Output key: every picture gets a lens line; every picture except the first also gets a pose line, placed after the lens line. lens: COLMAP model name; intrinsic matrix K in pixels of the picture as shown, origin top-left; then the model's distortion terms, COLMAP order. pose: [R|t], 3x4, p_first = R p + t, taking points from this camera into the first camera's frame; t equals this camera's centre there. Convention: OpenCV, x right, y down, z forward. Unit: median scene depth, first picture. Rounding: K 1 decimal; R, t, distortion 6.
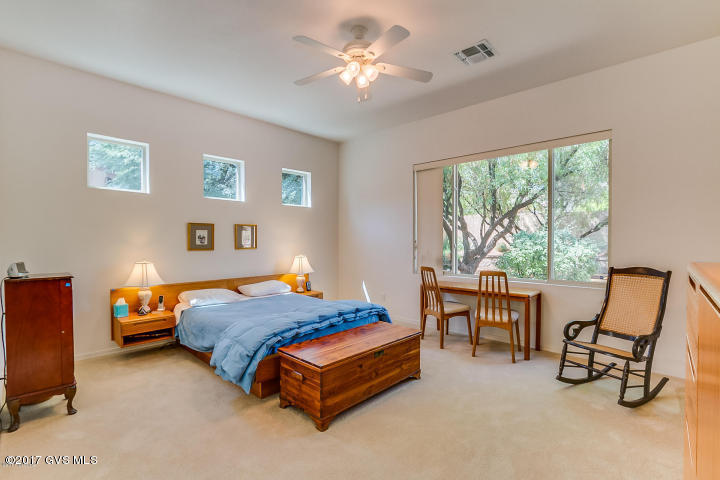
lens RADIAL K [[334.4, 0, 354.0], [0, 334.4, 240.3], [0, 0, 1]] dist [-0.014941, -0.000218]
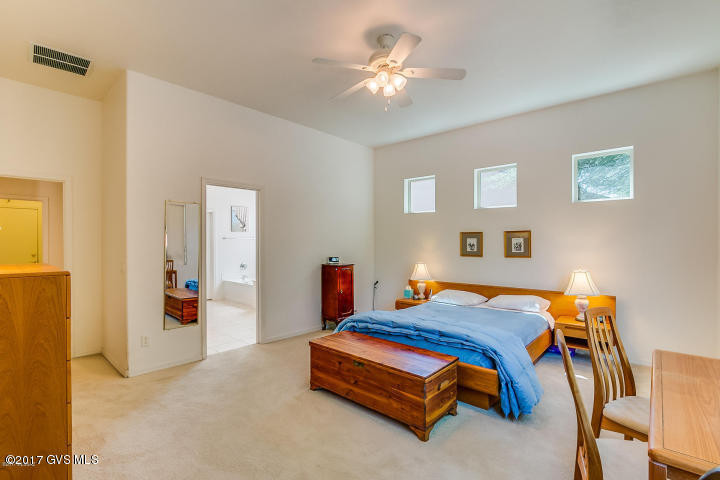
lens RADIAL K [[334.4, 0, 357.0], [0, 334.4, 242.5], [0, 0, 1]] dist [-0.014941, -0.000218]
pose [[0.034925, -0.000562, -0.999390, 0.714188], [-0.003584, 0.999993, -0.000688, -0.016196], [0.999384, 0.003606, 0.034923, 0.637905]]
